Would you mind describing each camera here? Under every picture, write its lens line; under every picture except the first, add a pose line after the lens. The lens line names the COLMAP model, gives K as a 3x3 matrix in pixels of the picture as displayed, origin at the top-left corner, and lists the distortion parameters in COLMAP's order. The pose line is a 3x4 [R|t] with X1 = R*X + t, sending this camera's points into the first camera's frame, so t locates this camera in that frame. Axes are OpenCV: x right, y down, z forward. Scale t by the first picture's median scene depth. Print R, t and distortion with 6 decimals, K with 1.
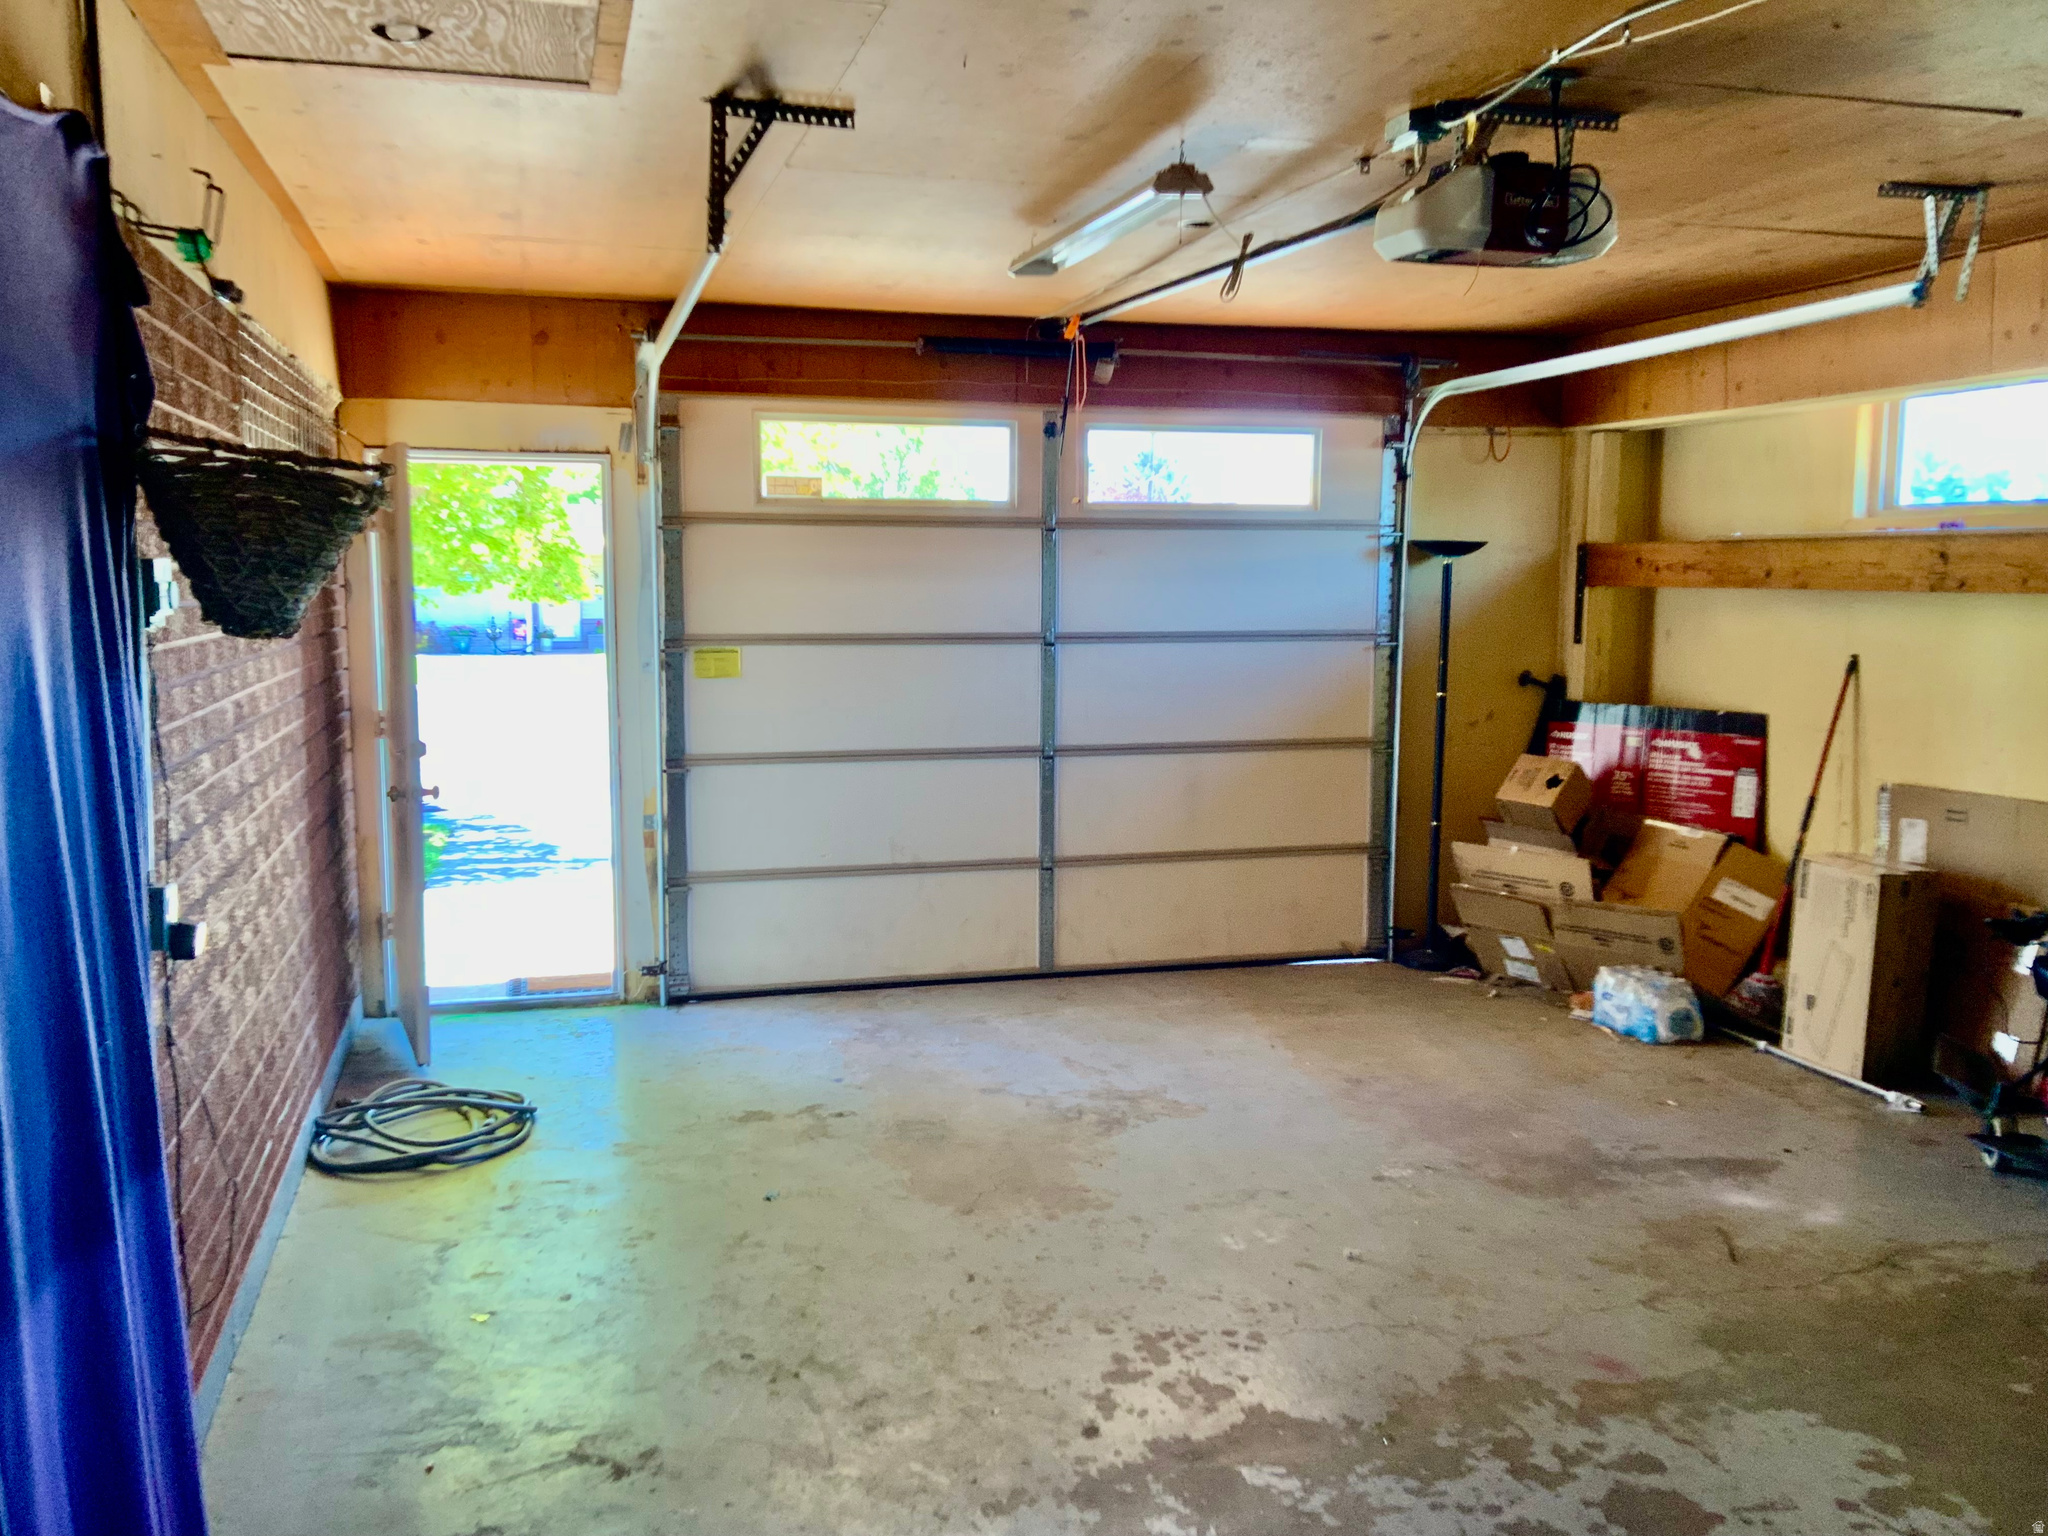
lens RADIAL K [[1738.5, 0, 1028.8], [0, 1738.5, 765.2], [0, 0, 1]] dist [0.145321, -0.278734]
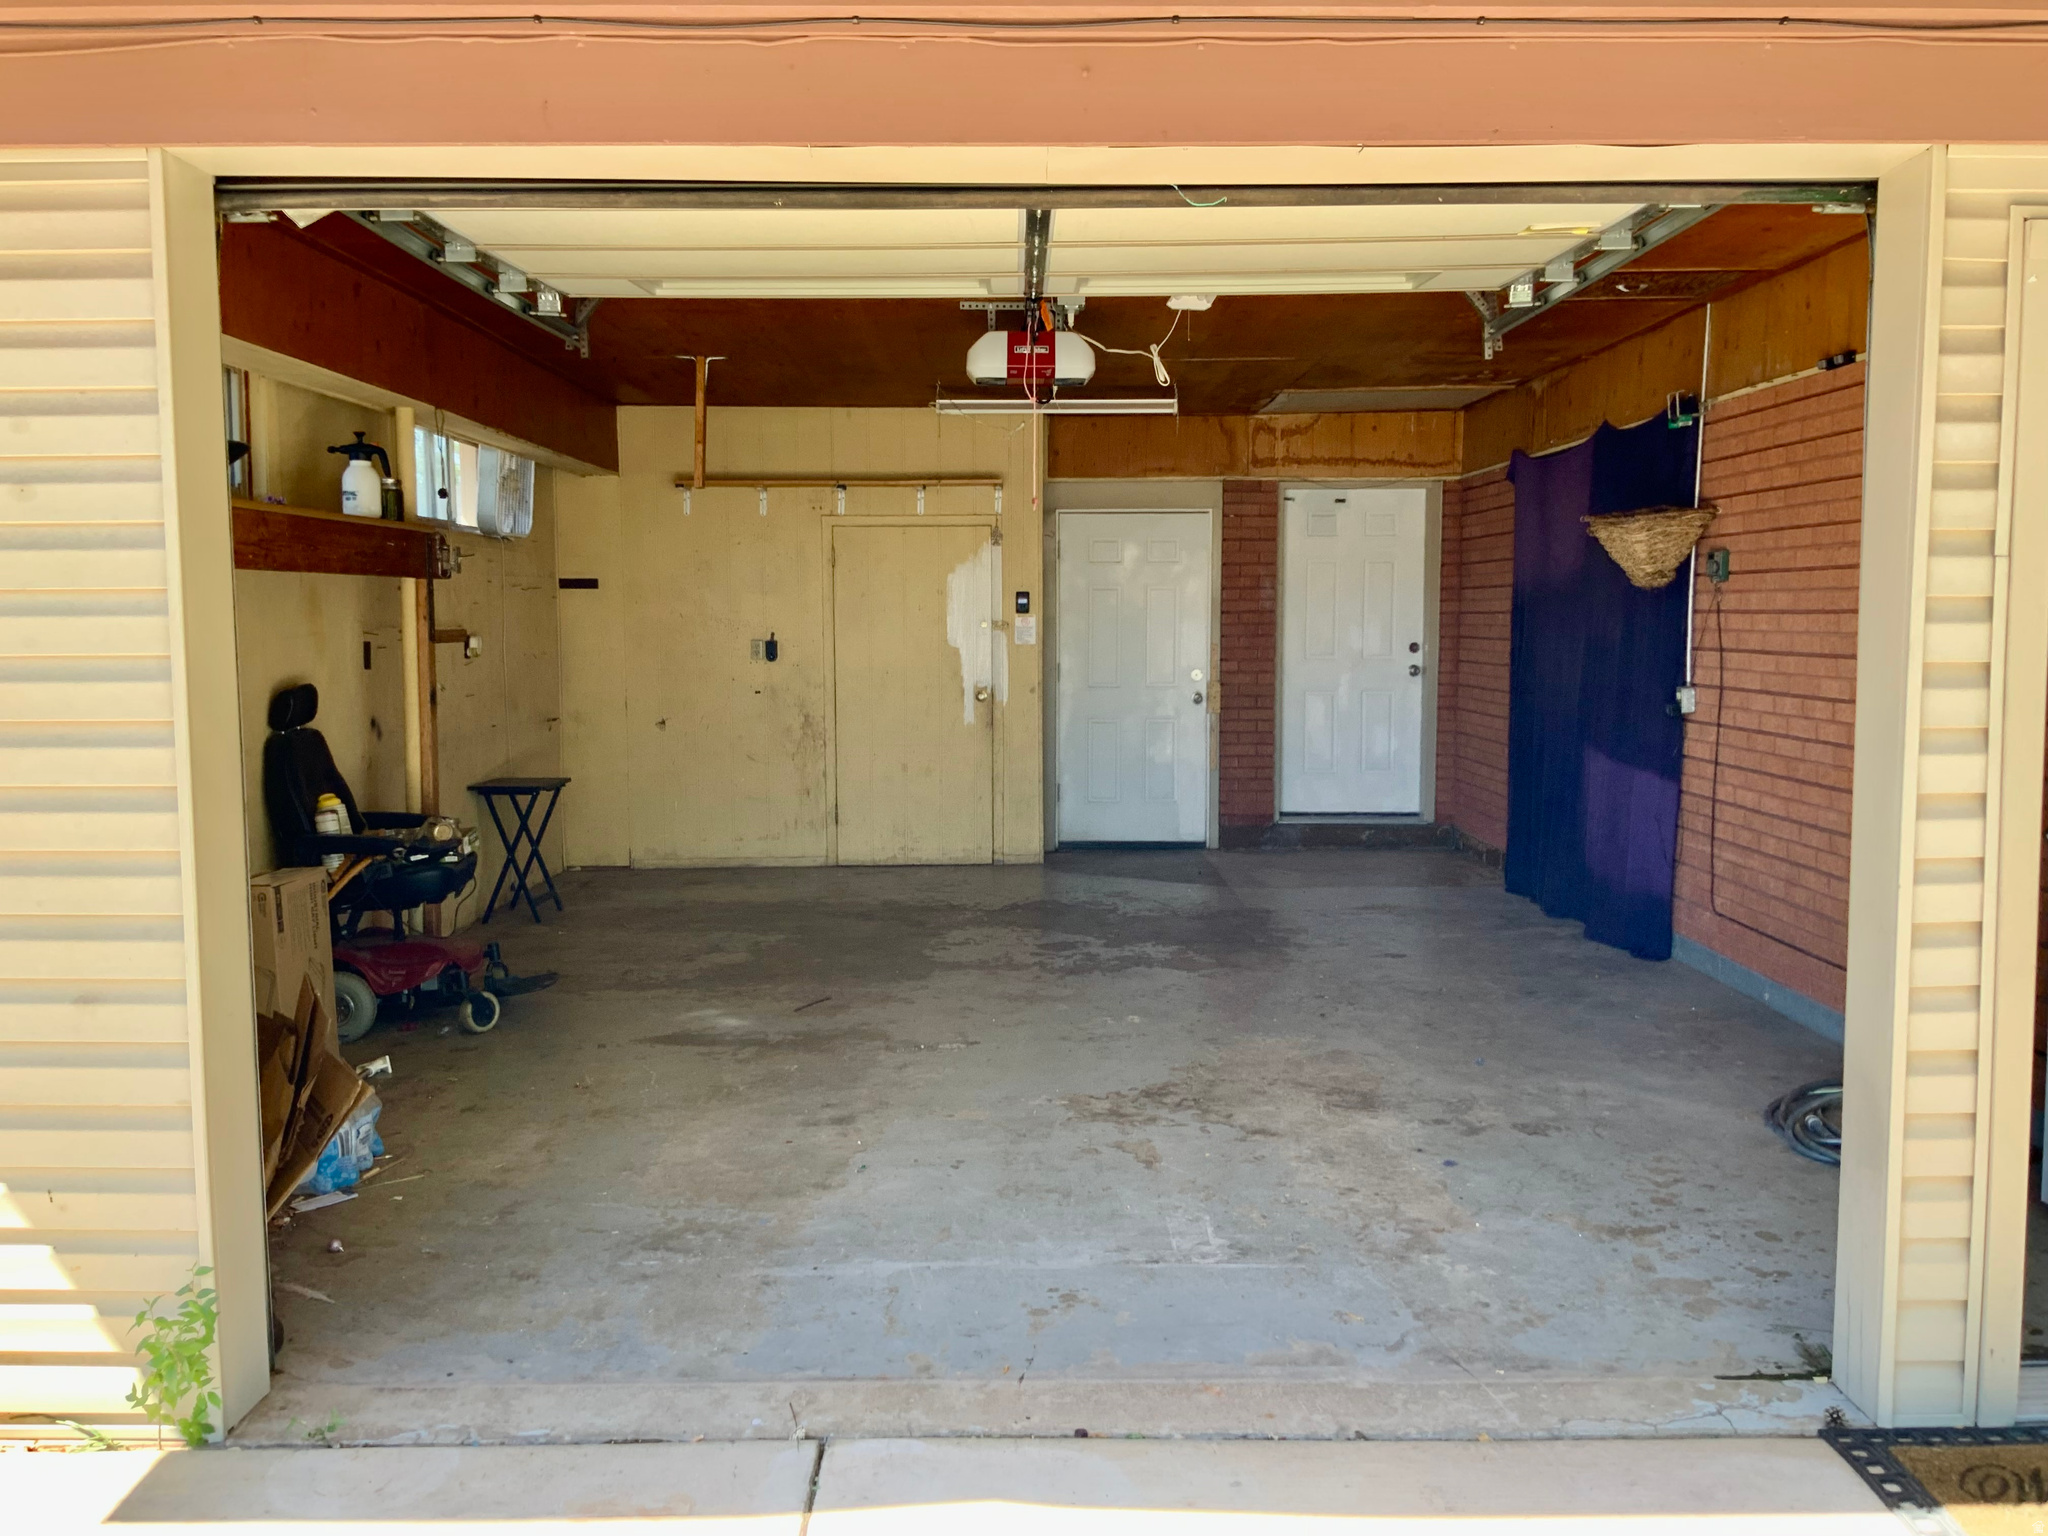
lens RADIAL K [[1738.5, 0, 1028.8], [0, 1738.5, 765.2], [0, 0, 1]] dist [0.145321, -0.278734]
pose [[-0.963592, -0.020024, 0.266626, -0.139329], [0.034516, 0.979532, 0.198306, -0.171433], [-0.265140, 0.200289, -0.943178, 1.840221]]
